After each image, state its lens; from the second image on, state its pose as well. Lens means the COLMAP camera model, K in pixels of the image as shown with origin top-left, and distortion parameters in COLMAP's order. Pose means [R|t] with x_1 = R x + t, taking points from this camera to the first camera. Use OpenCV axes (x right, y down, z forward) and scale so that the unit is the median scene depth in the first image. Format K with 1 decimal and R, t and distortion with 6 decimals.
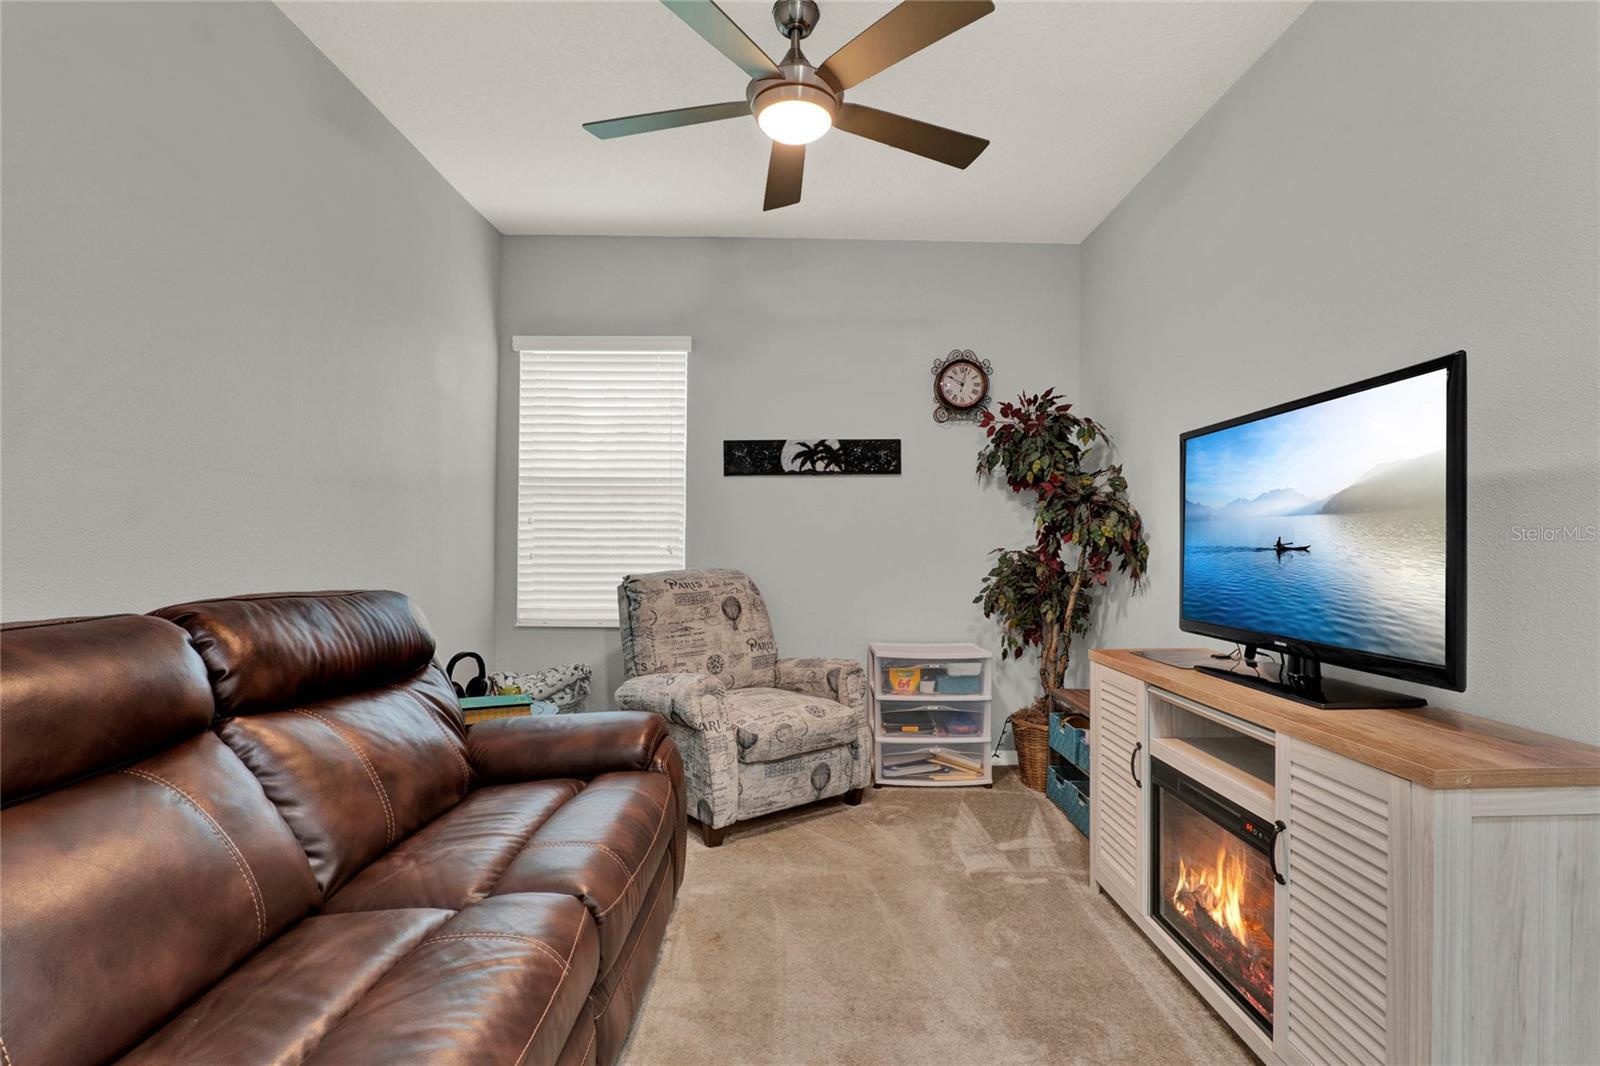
lens RADIAL K [[759.0, 0, 801.5], [0, 759.0, 548.5], [0, 0, 1]] dist [-0.024260, 0.006693]
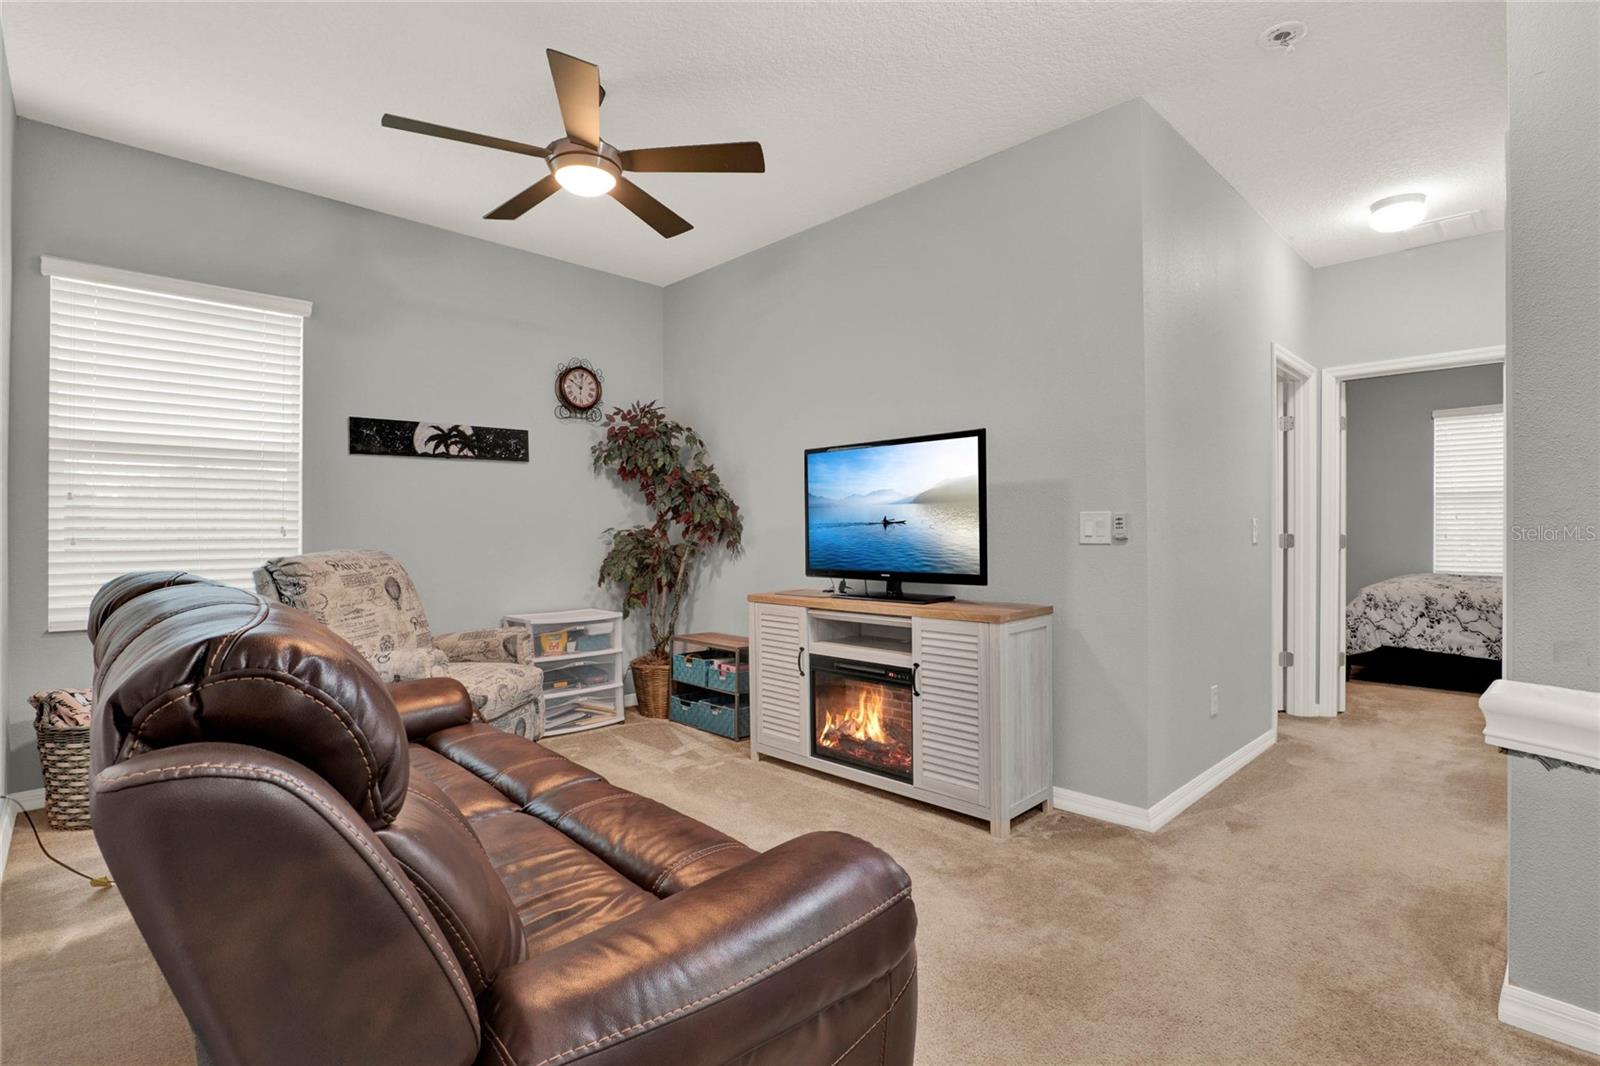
lens RADIAL K [[759.0, 0, 797.7], [0, 759.0, 529.3], [0, 0, 1]] dist [-0.024260, 0.006693]
pose [[0.729516, -0.005687, 0.683940, -0.395091], [0.011527, 0.999926, -0.003981, 0.011467], [-0.683867, 0.010788, 0.729527, -0.090748]]
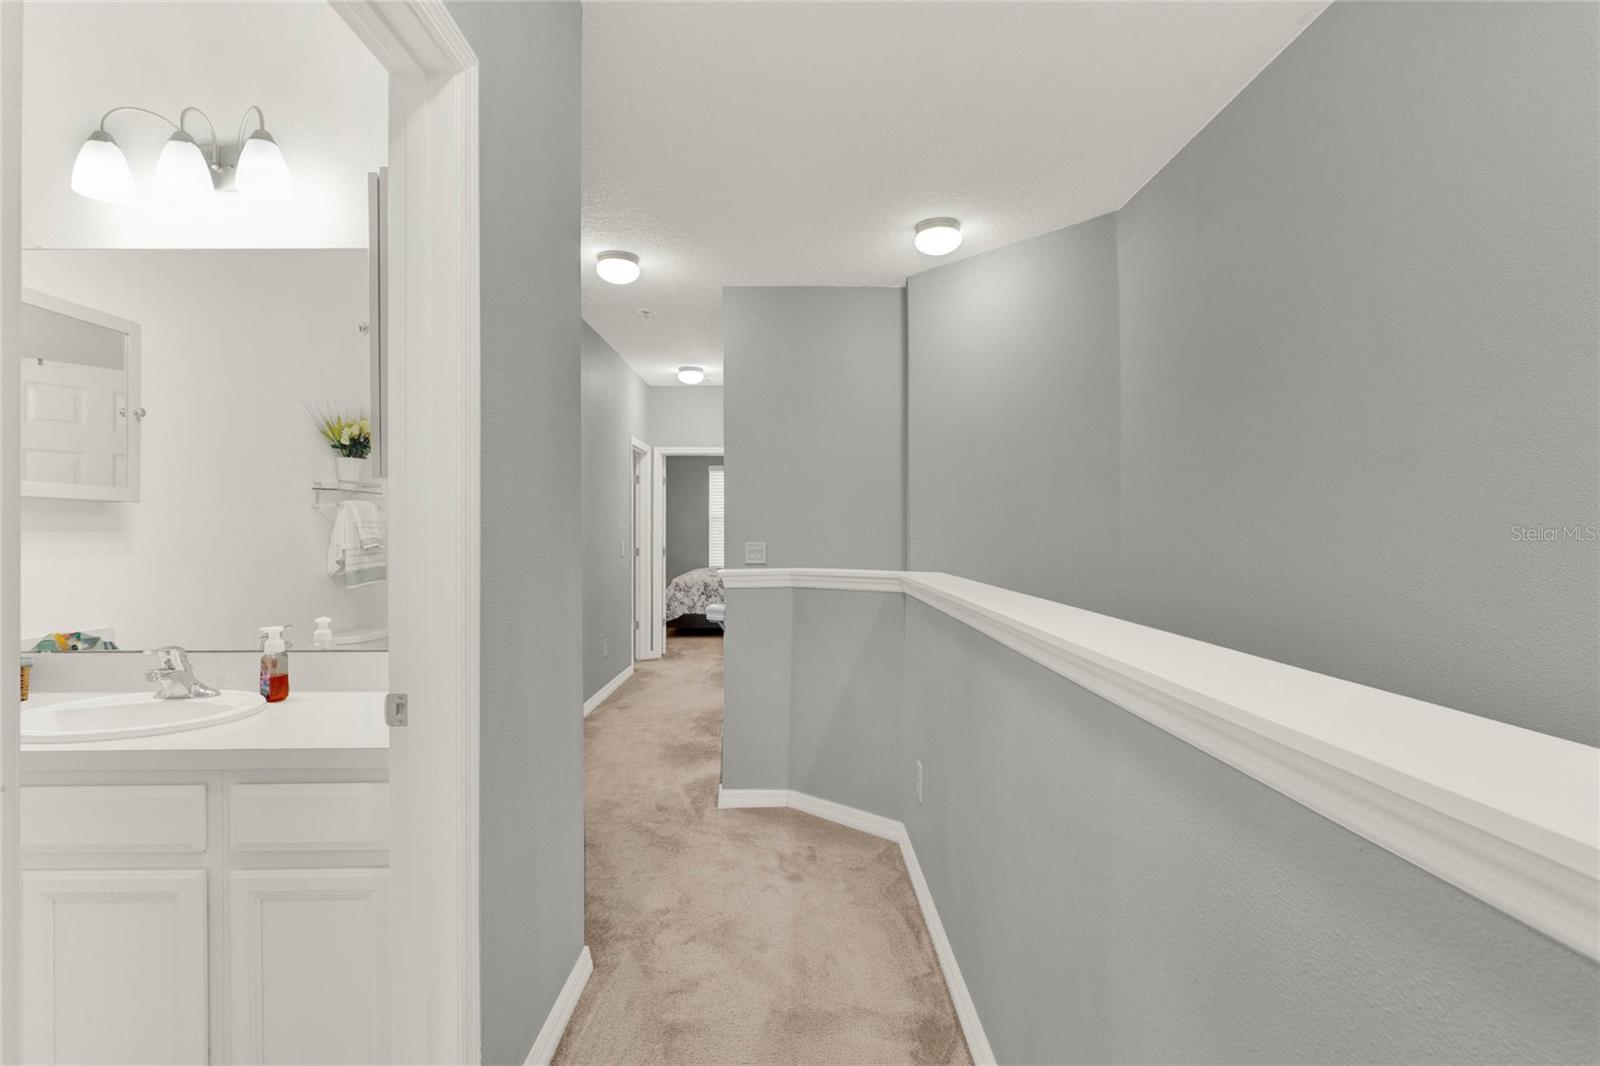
lens RADIAL K [[759.0, 0, 794.3], [0, 759.0, 524.7], [0, 0, 1]] dist [-0.024260, 0.006693]
pose [[0.009584, 0.001924, 0.999952, -0.724581], [0.013321, 0.999909, -0.002051, -0.011272], [-0.999865, 0.013340, 0.009557, -0.142028]]
